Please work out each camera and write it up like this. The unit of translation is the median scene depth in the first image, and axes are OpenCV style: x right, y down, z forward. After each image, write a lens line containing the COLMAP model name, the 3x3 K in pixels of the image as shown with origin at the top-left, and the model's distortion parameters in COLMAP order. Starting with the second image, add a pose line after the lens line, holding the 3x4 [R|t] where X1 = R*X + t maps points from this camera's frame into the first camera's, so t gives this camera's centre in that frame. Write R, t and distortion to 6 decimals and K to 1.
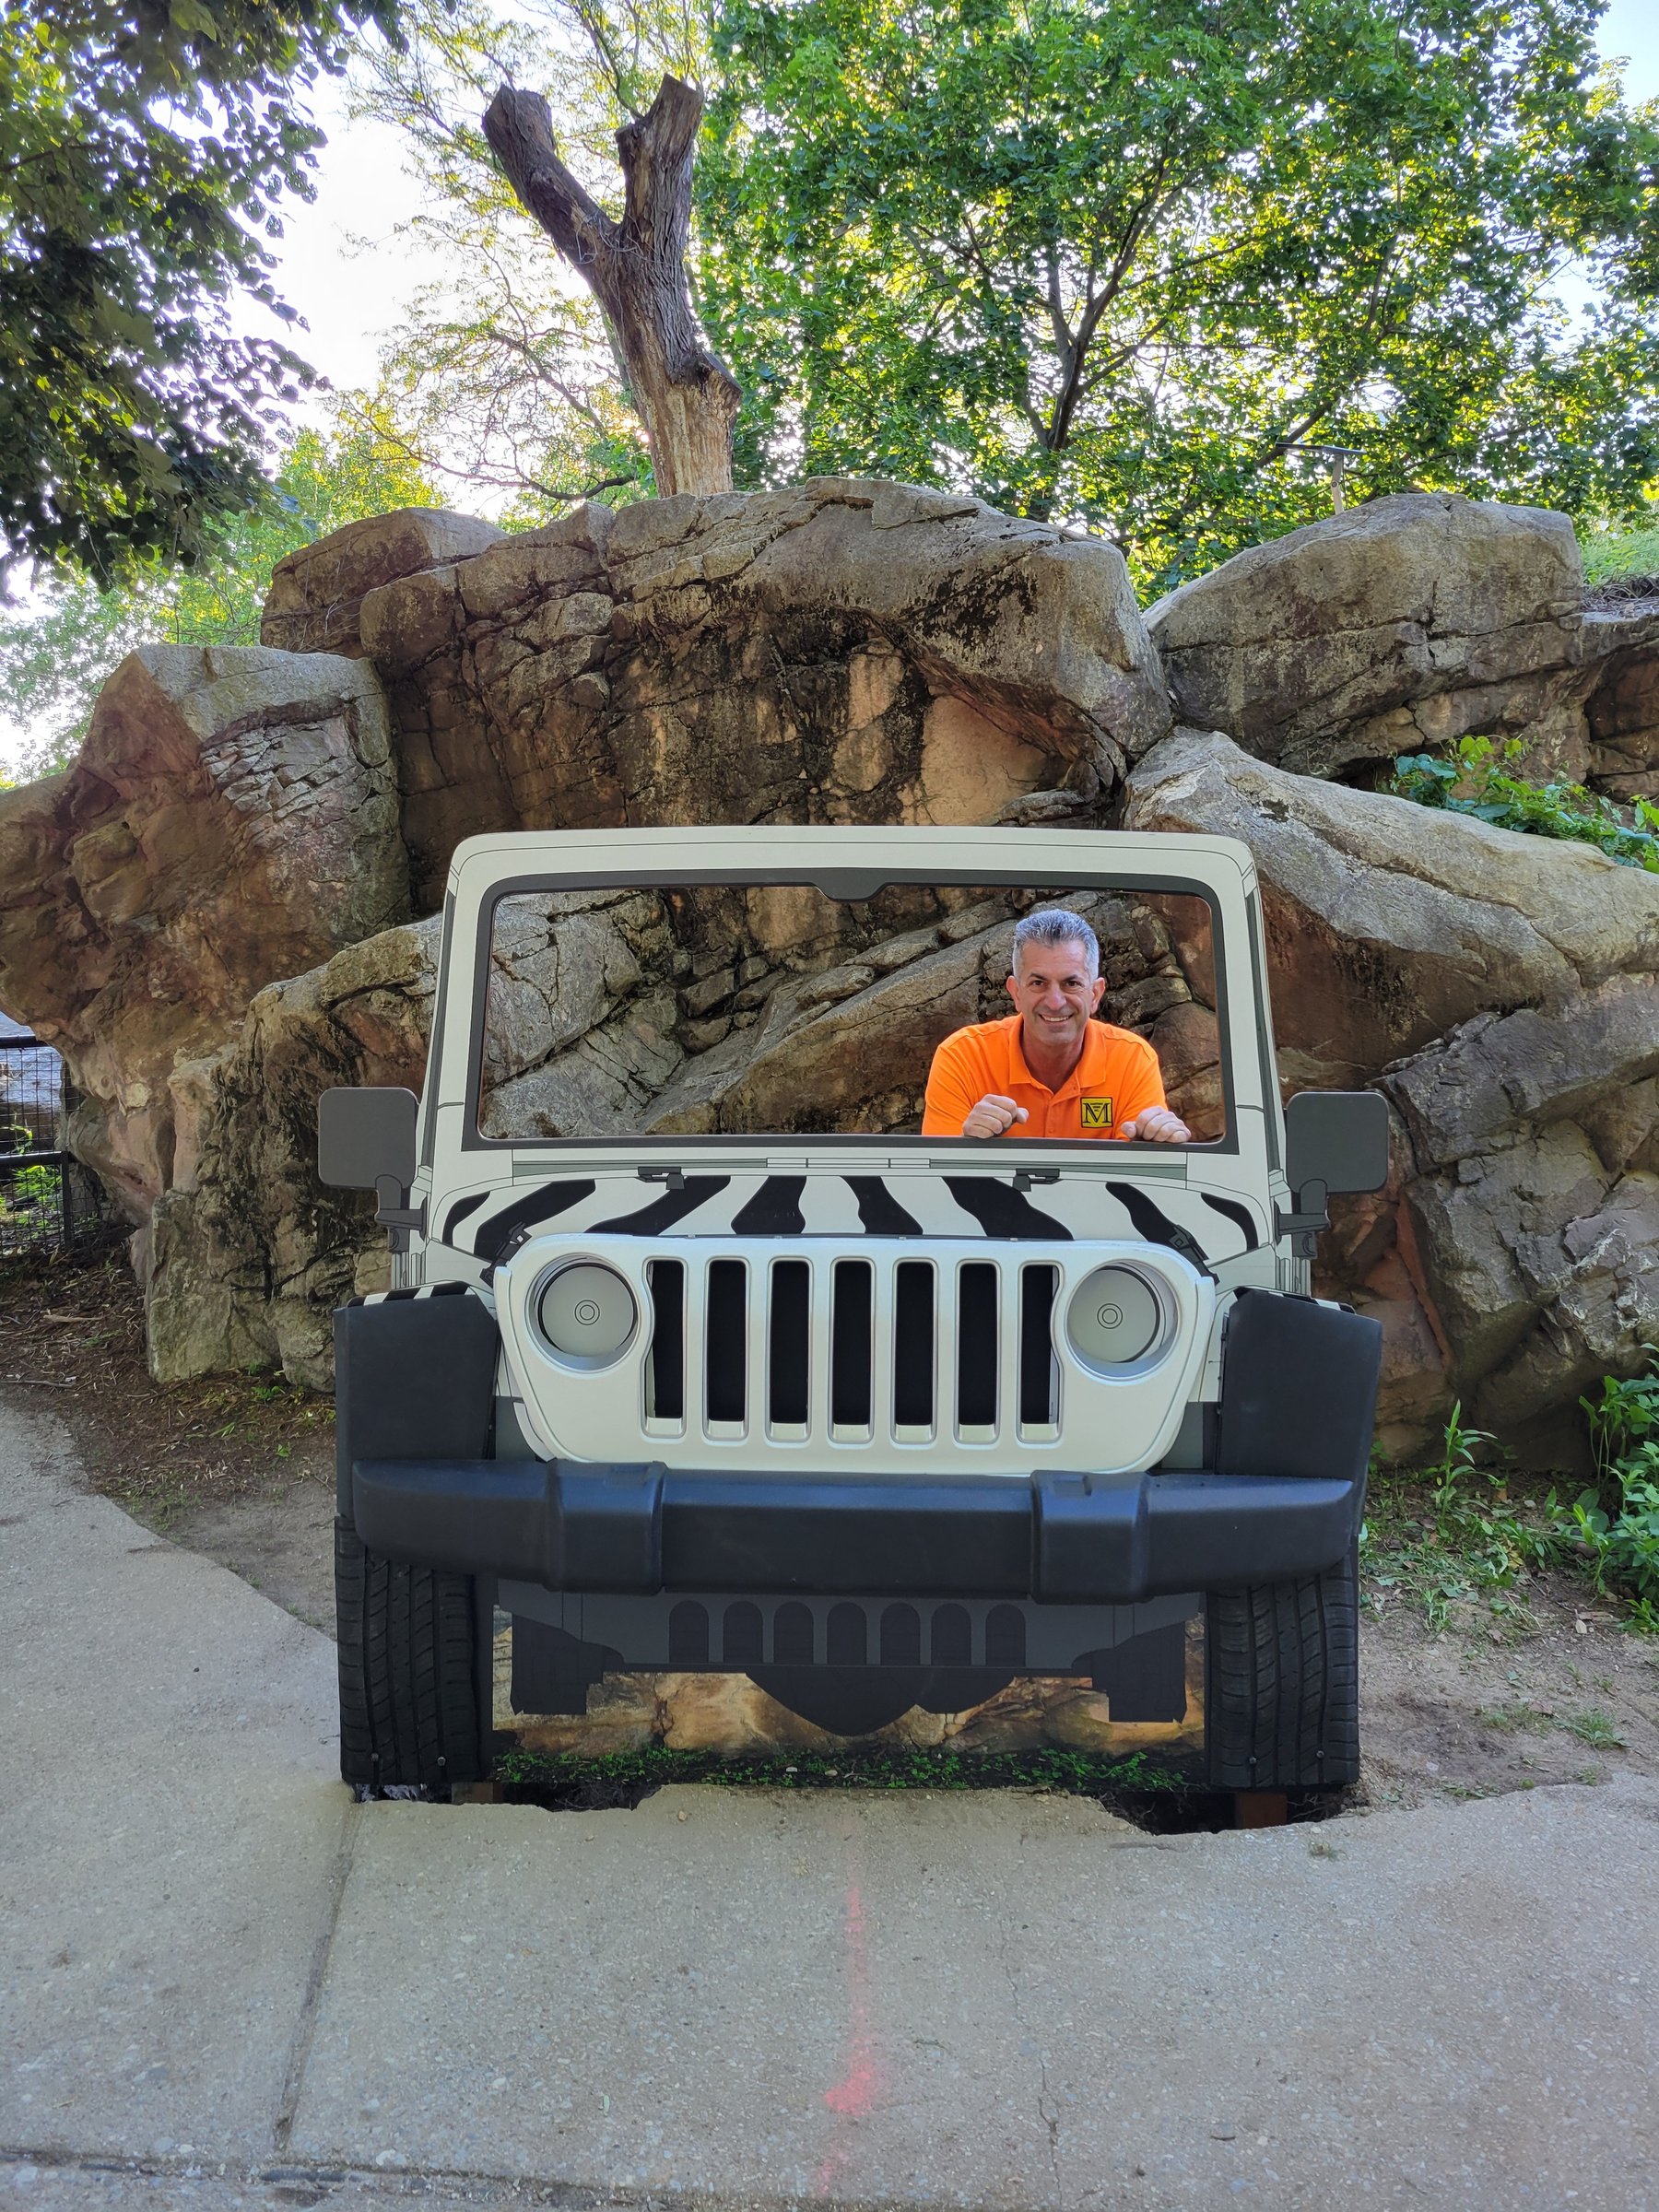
lens RADIAL K [[1644.6, 0, 956.0], [0, 1644.6, 1053.5], [0, 0, 1]] dist [0.057481, 0.000962]
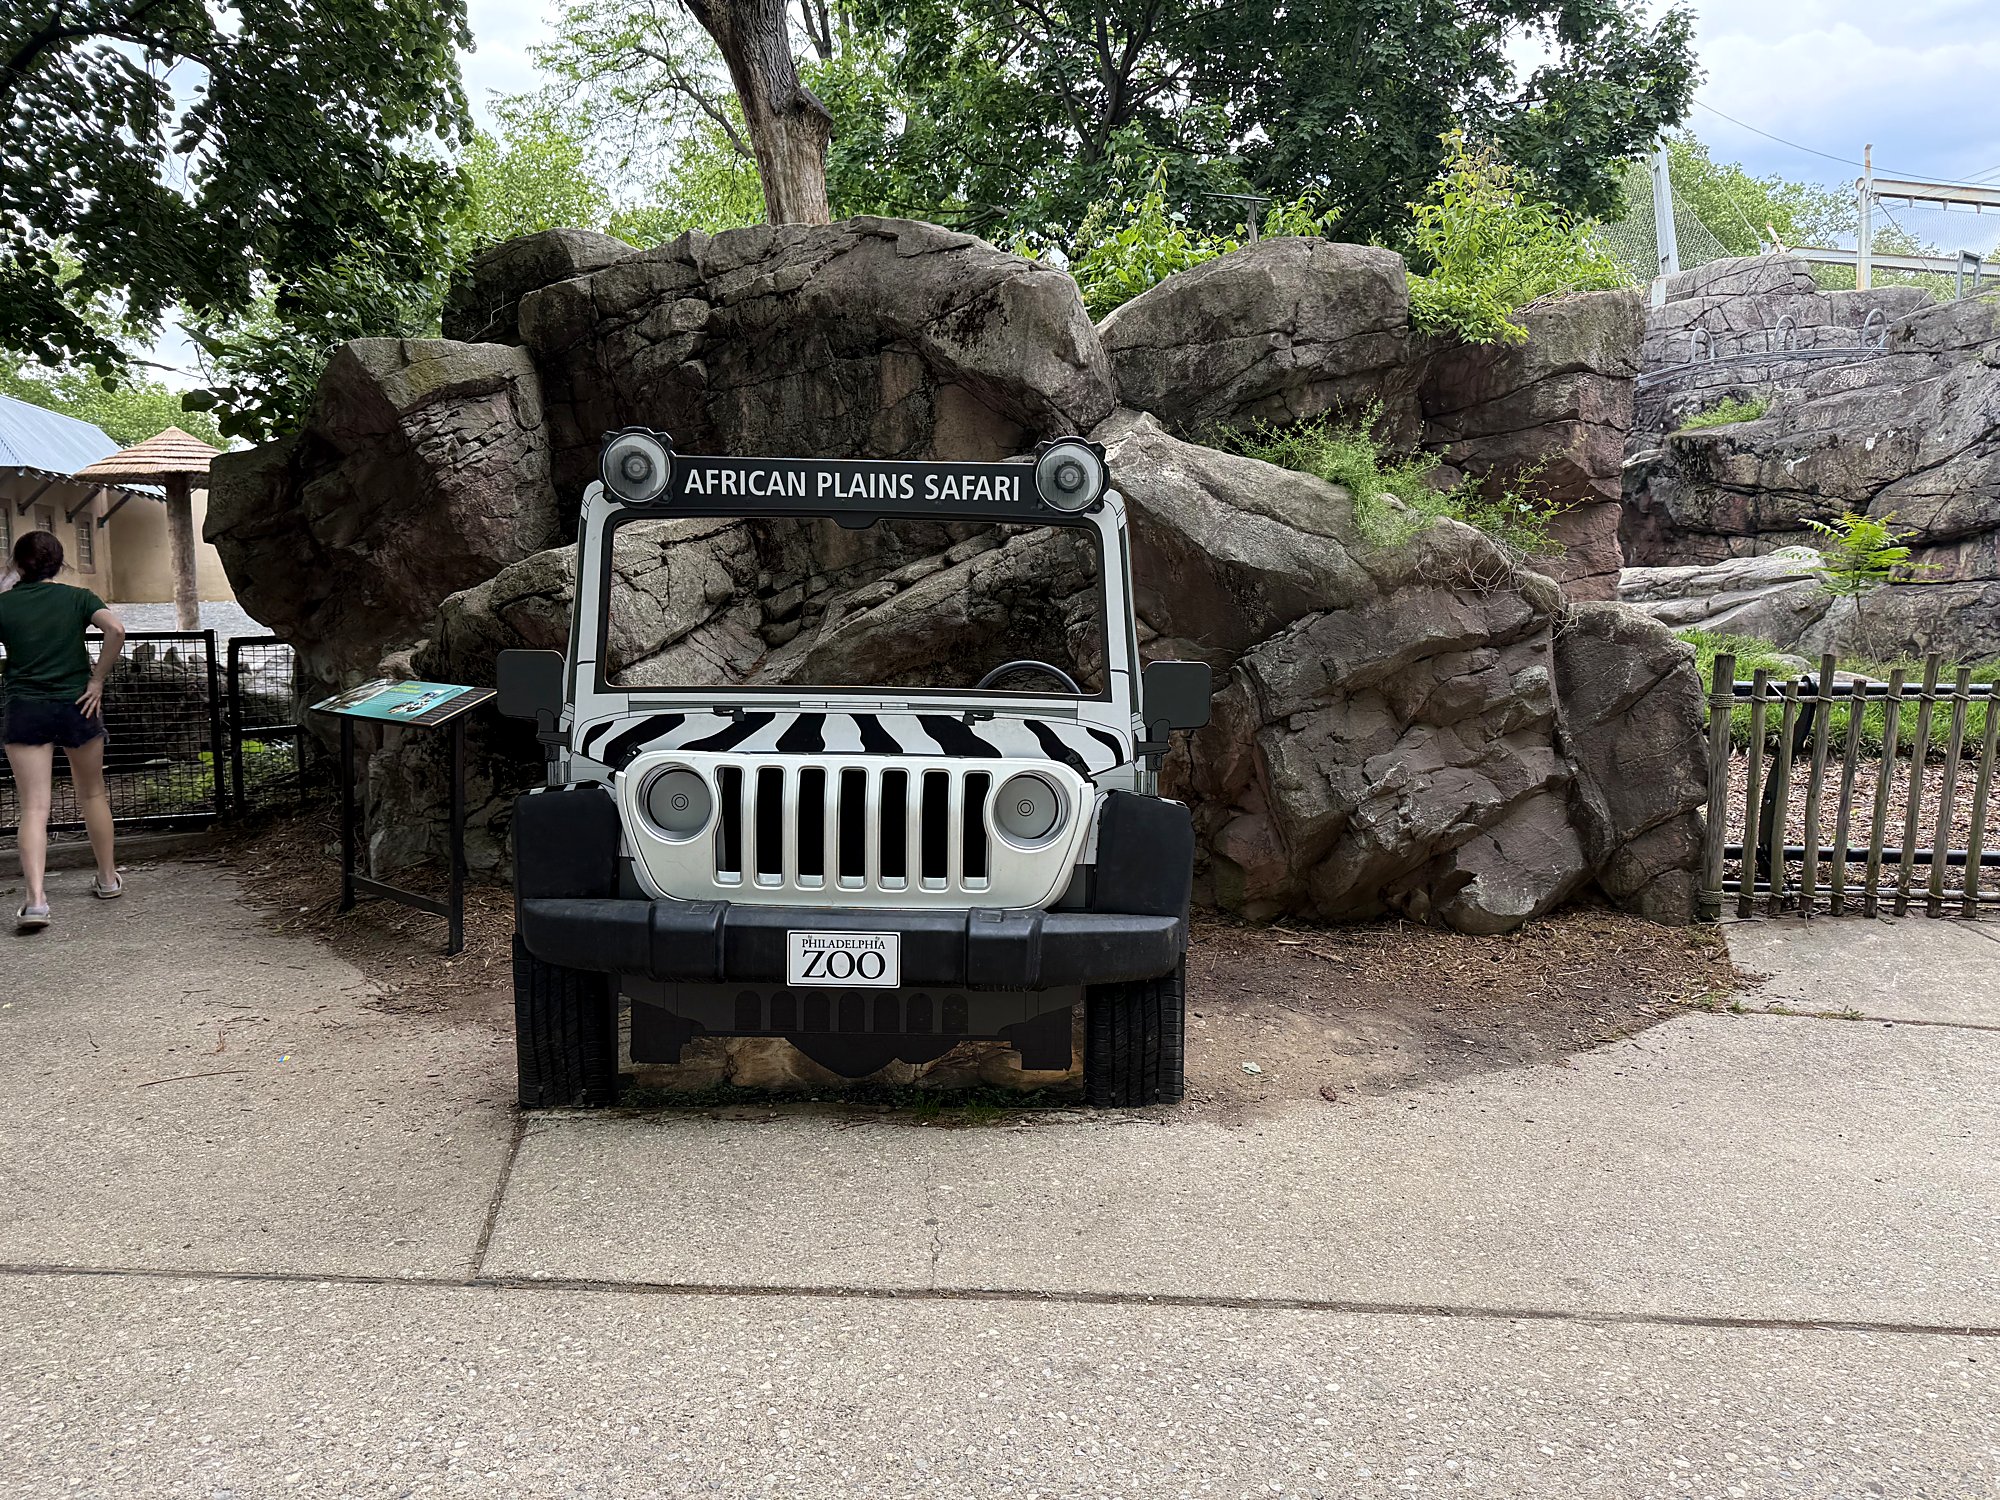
lens RADIAL K [[1336.0, 0, 1011.2], [0, 1336.0, 758.0], [0, 0, 1]] dist [0.133187, -0.184086]
pose [[0.999943, 0.010439, 0.002383, 0.076470], [-0.010566, 0.998063, 0.061305, 0.038041], [-0.001738, -0.061327, 0.998116, -0.224884]]
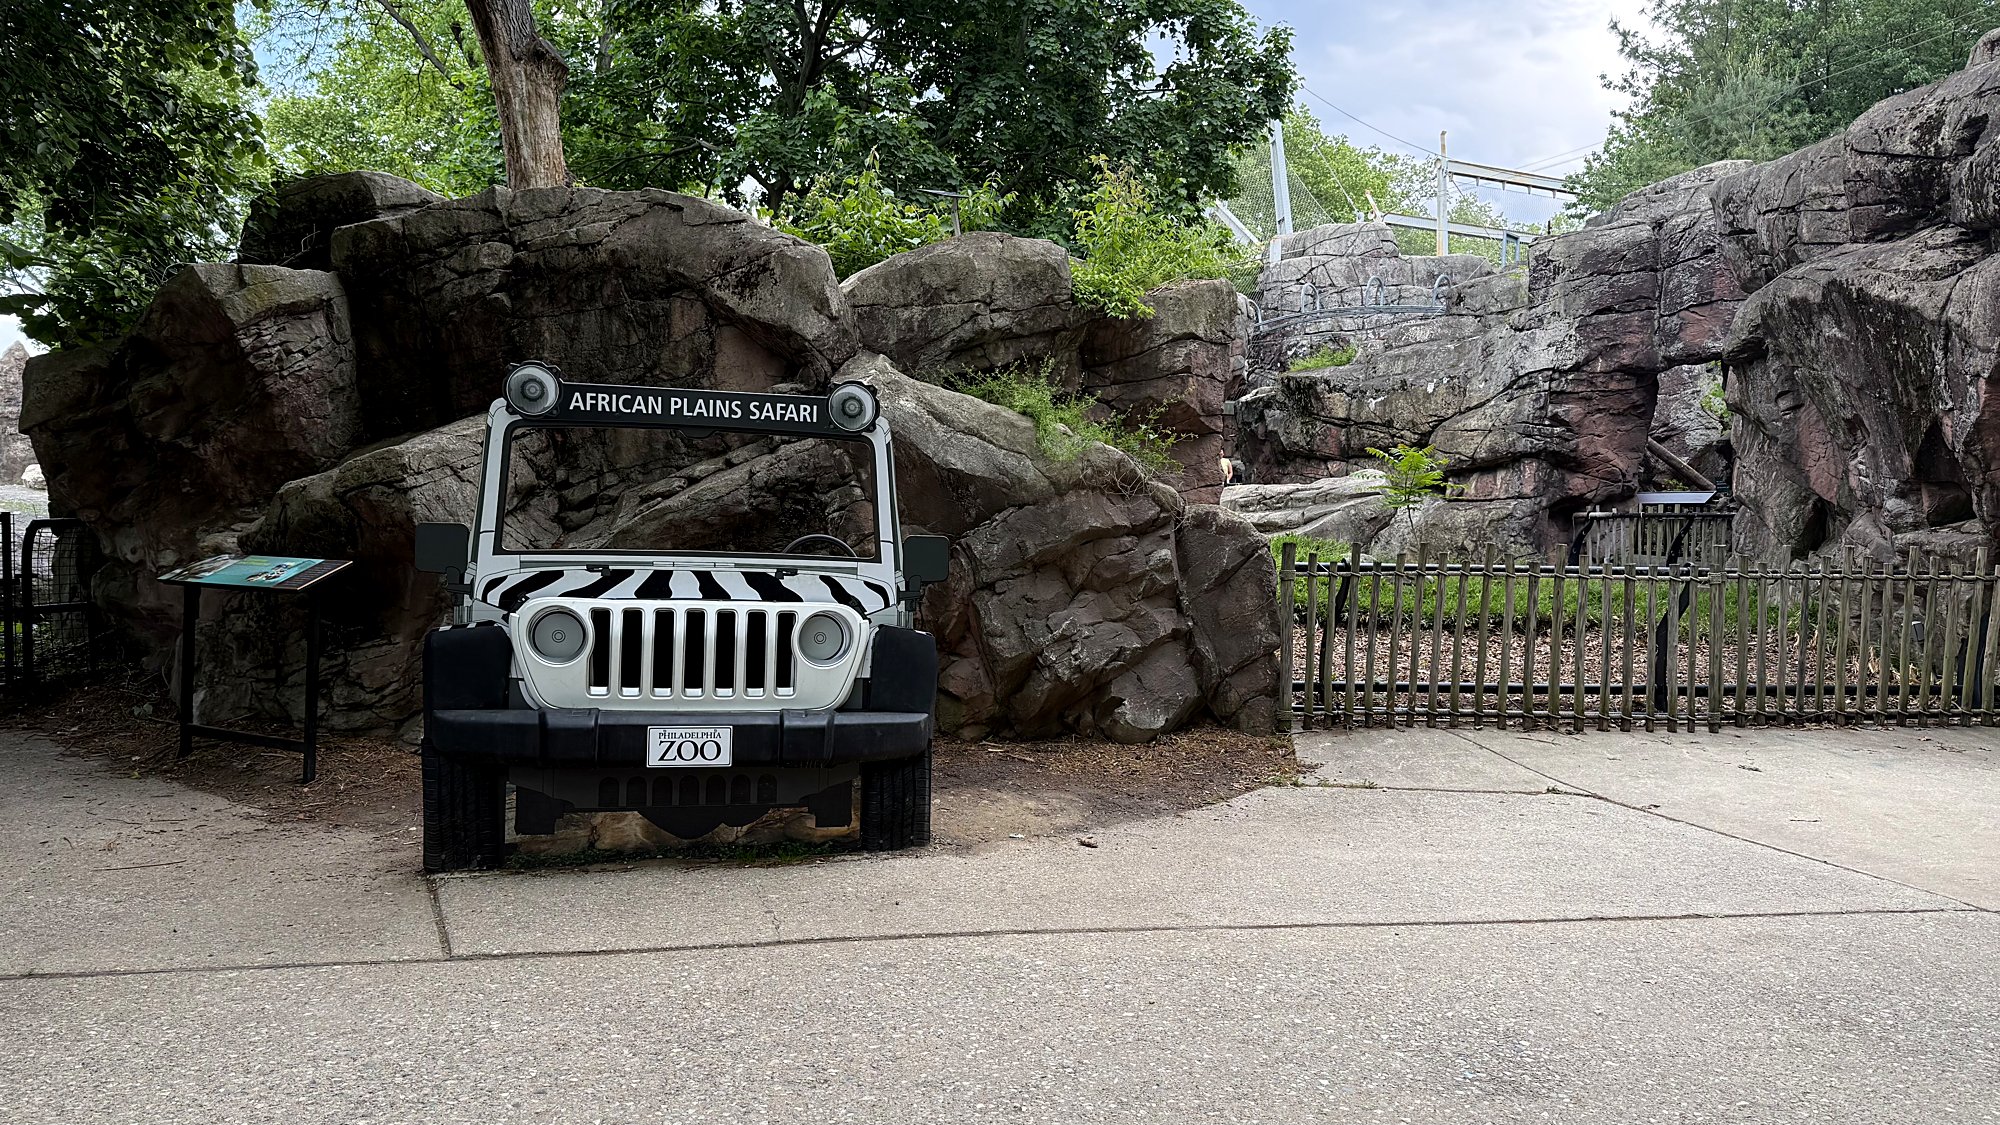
lens RADIAL K [[1227.7, 0, 979.6], [0, 1227.7, 568.5], [0, 0, 1]] dist [0.153132, -0.224076]
pose [[0.977975, 0.014797, 0.208198, -0.037536], [-0.013828, 0.999886, -0.006110, 0.076150], [-0.208264, 0.003097, 0.978068, -0.601312]]
